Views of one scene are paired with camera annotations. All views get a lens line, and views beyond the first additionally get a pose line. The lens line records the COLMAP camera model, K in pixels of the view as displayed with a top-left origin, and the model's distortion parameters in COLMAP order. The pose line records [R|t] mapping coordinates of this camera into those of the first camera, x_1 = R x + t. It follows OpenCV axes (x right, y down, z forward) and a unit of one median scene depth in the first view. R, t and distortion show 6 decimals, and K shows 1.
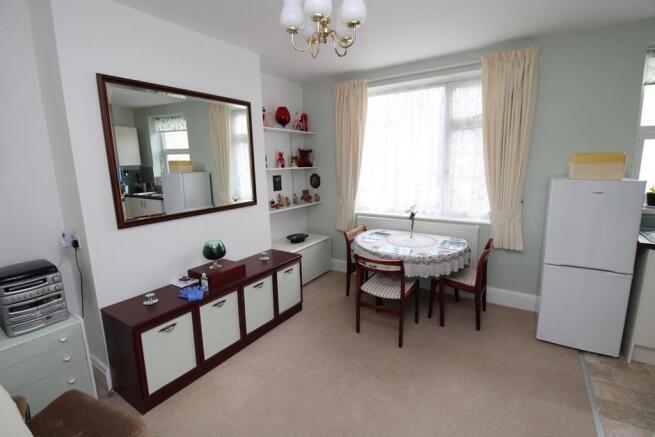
lens RADIAL K [[307.9, 0, 331.0], [0, 307.9, 217.2], [0, 0, 1]] dist [0.001172, -0.013155]
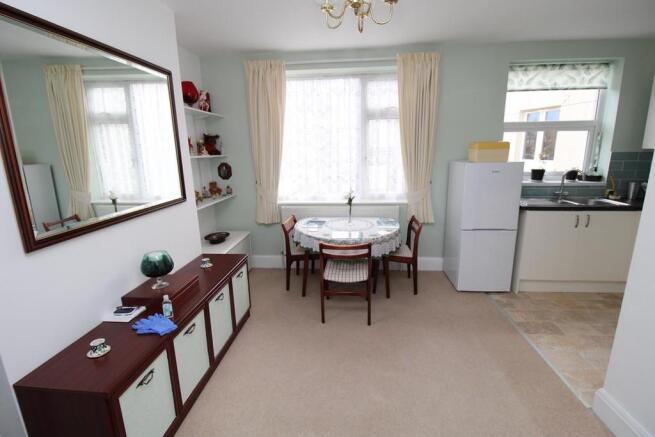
lens RADIAL K [[307.9, 0, 331.0], [0, 307.9, 217.2], [0, 0, 1]] dist [0.001172, -0.013155]
pose [[0.880172, -0.098323, 0.464360, -0.304425], [0.084065, 0.995135, 0.051367, -0.009636], [-0.467152, -0.006176, 0.884156, 0.117415]]
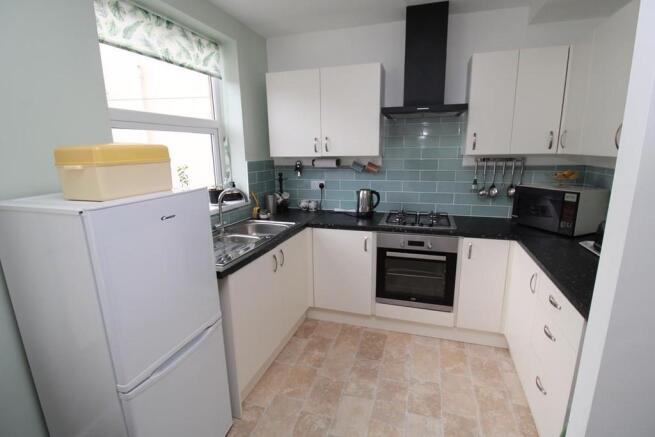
lens RADIAL K [[307.9, 0, 331.0], [0, 307.9, 217.2], [0, 0, 1]] dist [0.001172, -0.013155]
pose [[-0.264095, -0.182248, 0.947122, 0.211633], [0.195265, 0.951548, 0.237547, -0.118674], [-0.944524, 0.247674, -0.215713, 0.646192]]
